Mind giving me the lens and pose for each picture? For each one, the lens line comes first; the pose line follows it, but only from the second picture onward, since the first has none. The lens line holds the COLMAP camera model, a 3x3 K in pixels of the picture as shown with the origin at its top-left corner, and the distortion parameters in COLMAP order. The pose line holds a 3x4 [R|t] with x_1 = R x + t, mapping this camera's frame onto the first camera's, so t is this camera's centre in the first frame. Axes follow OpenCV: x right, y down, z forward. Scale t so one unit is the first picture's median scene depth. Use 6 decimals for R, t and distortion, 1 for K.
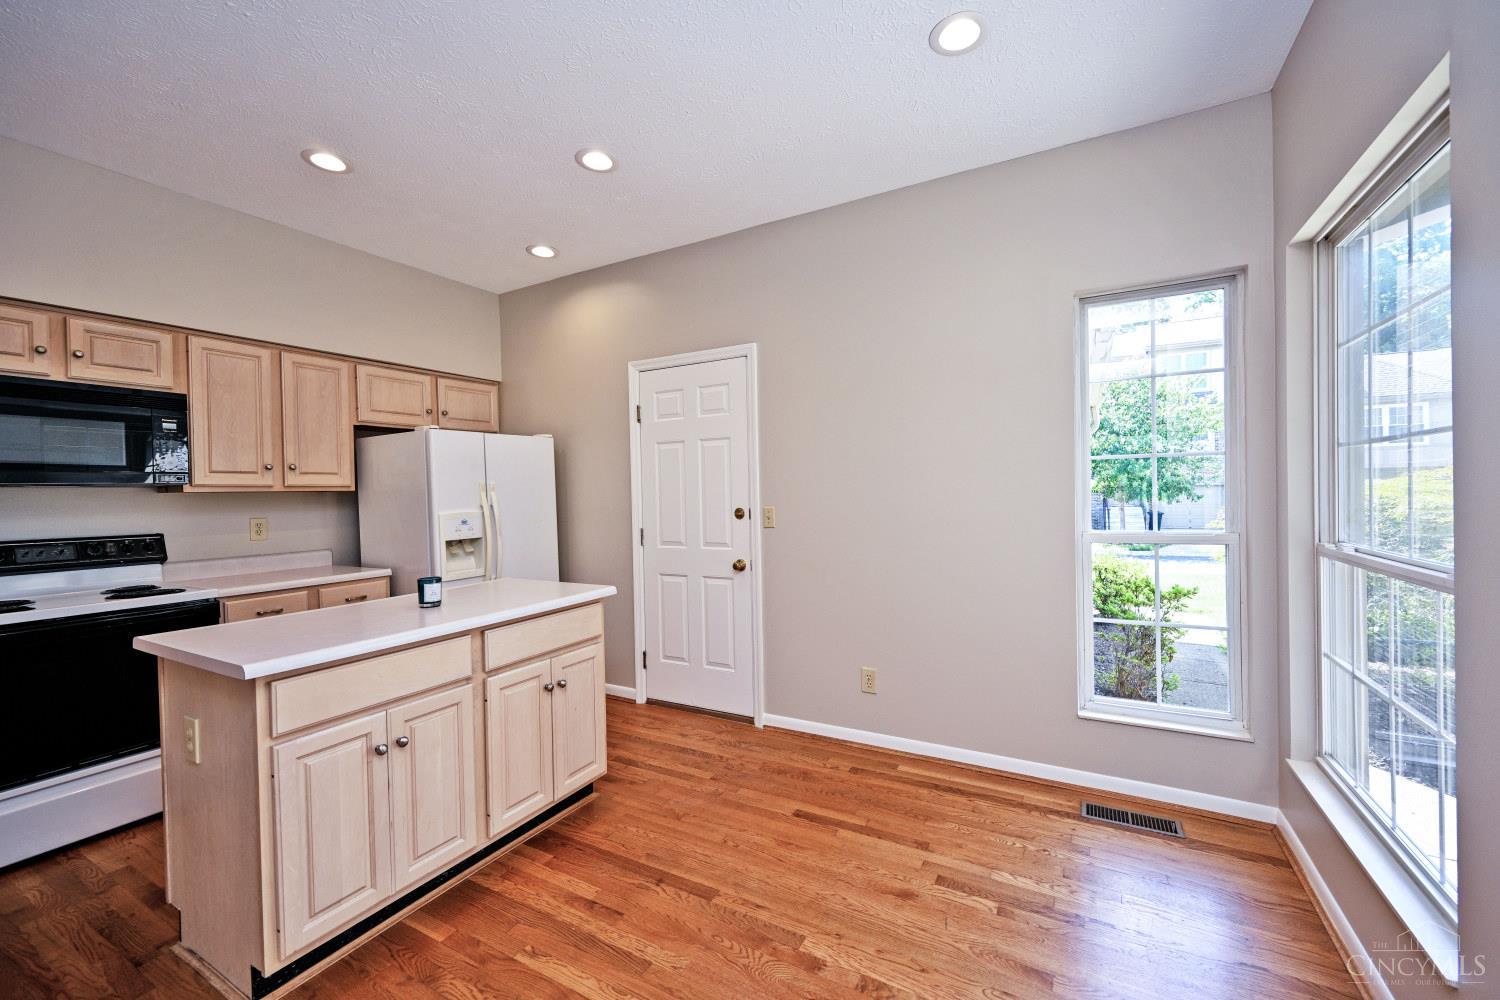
lens RADIAL K [[611.1, 0, 754.9], [0, 611.1, 499.5], [0, 0, 1]] dist [0.002075, 0.000592]
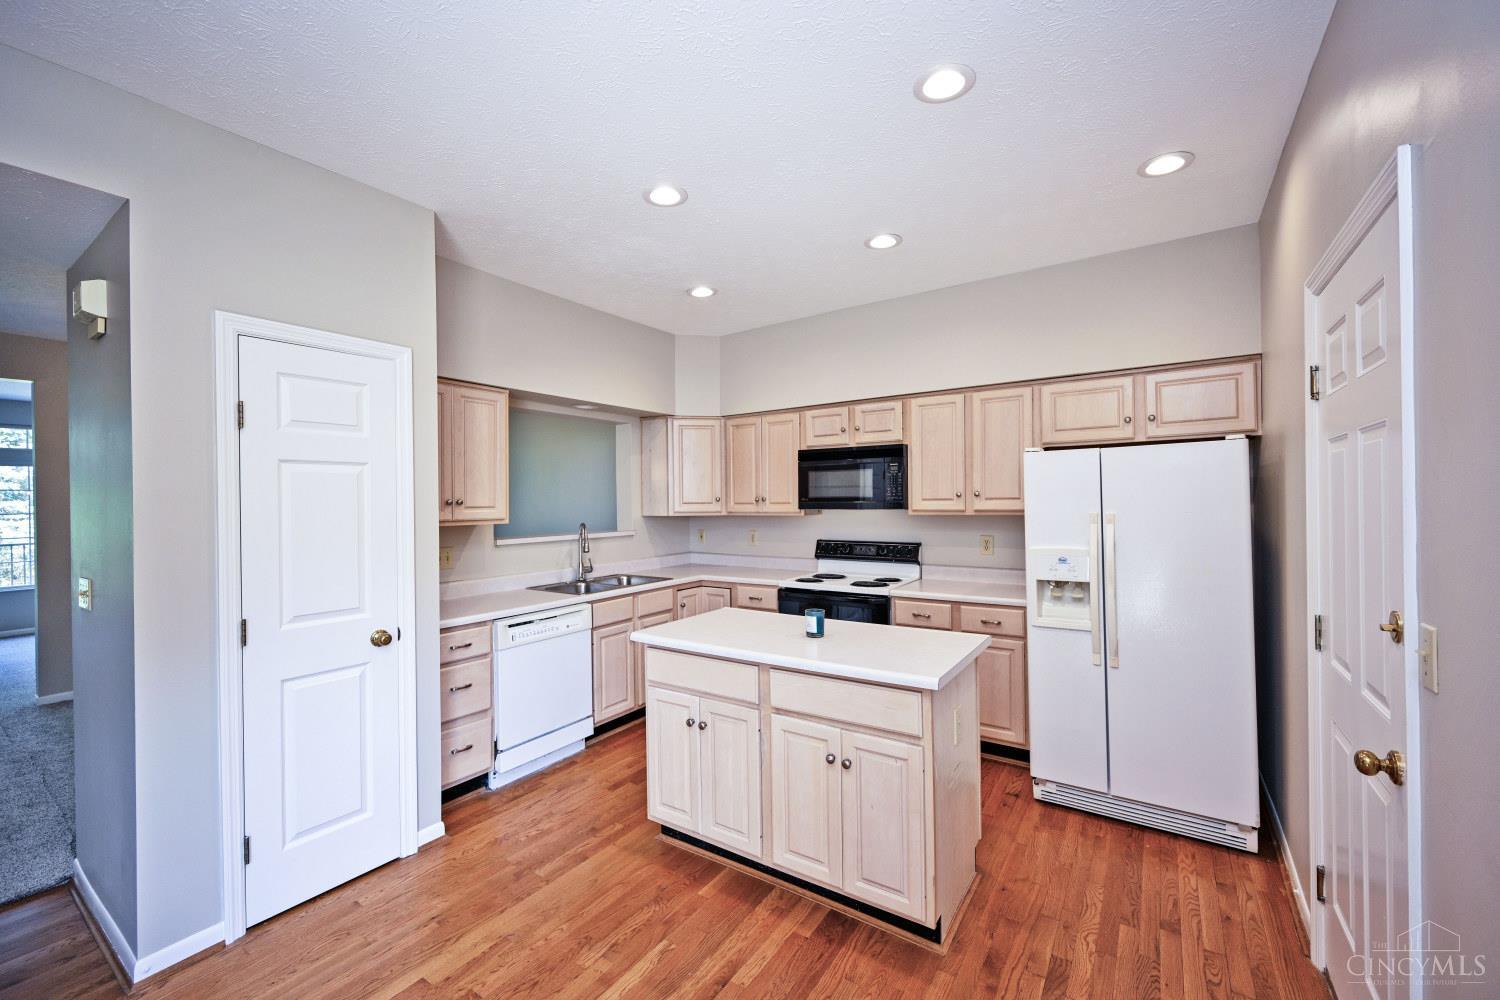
lens RADIAL K [[598.4, 0, 746.3], [0, 598.4, 504.5], [0, 0, 1]] dist [0.001474, -0.007003]
pose [[-0.096982, 0.028341, -0.994882, 0.490085], [0.002998, 0.999598, 0.028183, -0.083402], [0.995282, -0.000250, -0.097028, 0.873354]]
